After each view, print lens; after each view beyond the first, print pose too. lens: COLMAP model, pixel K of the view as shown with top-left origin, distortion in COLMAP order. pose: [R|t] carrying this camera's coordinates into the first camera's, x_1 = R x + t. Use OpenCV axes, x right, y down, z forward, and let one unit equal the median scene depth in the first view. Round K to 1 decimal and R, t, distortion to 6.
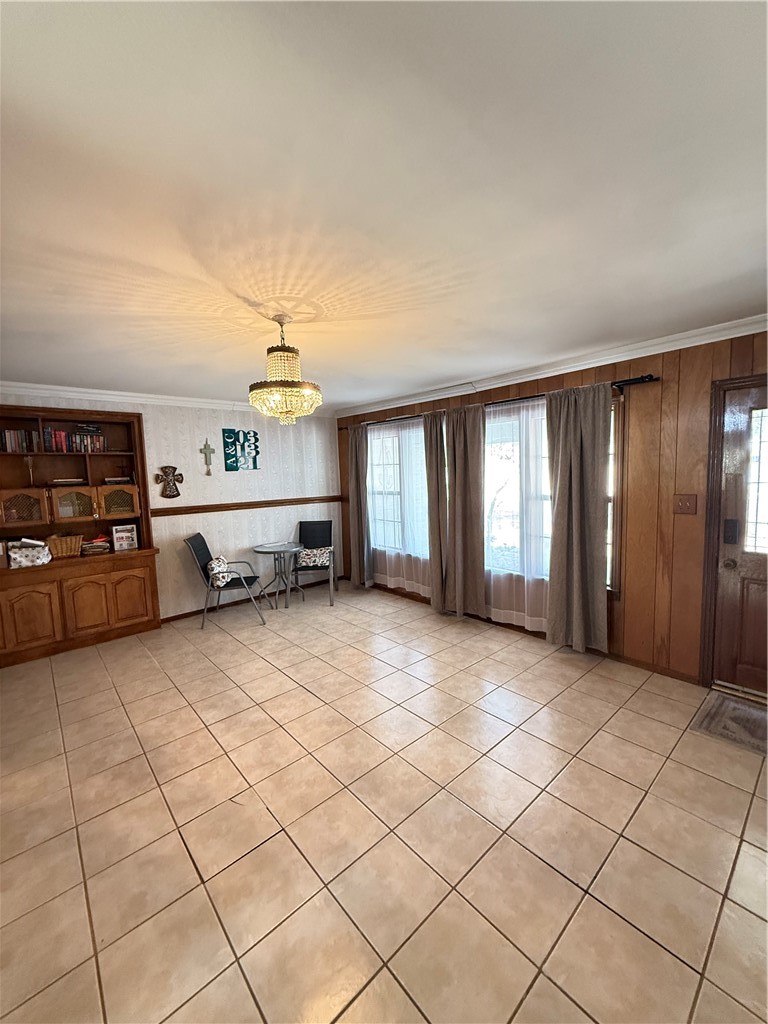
lens RADIAL K [[407.1, 0, 386.3], [0, 407.1, 511.8], [0, 0, 1]] dist [0.000556, 0.000018]
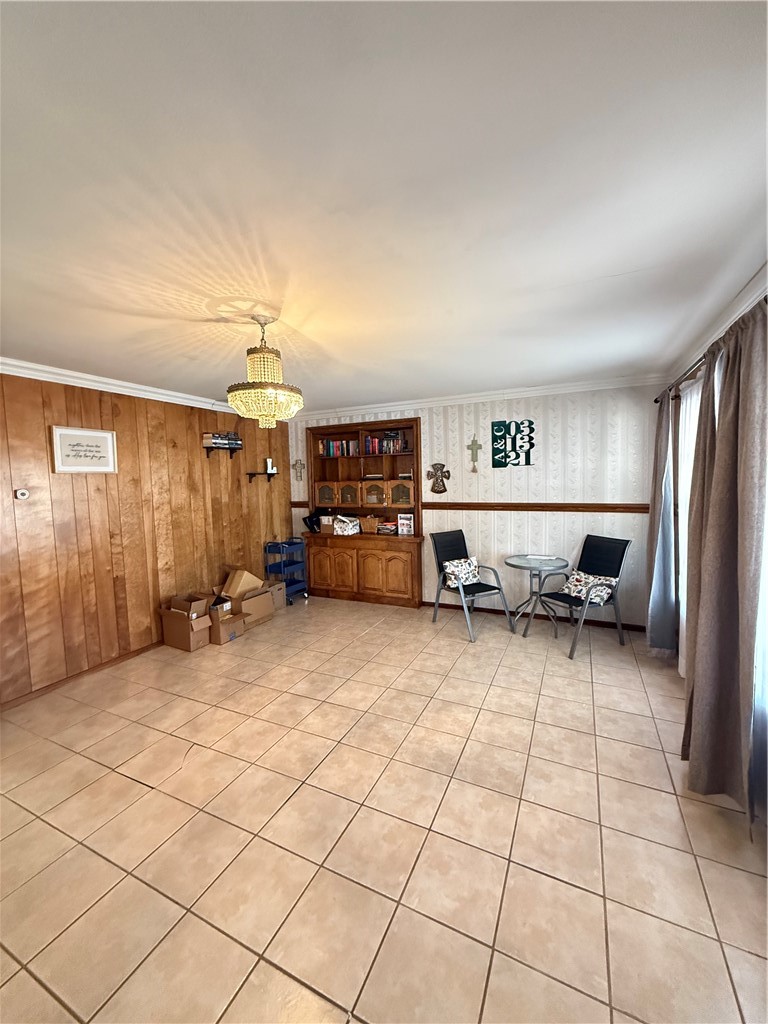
lens RADIAL K [[407.1, 0, 386.1], [0, 407.1, 512.2], [0, 0, 1]] dist [0.000556, 0.000018]
pose [[0.389694, 0.104064, -0.915046, 0.430399], [-0.078393, 0.993737, 0.079627, -0.063641], [0.917602, 0.040703, 0.395412, 0.490285]]
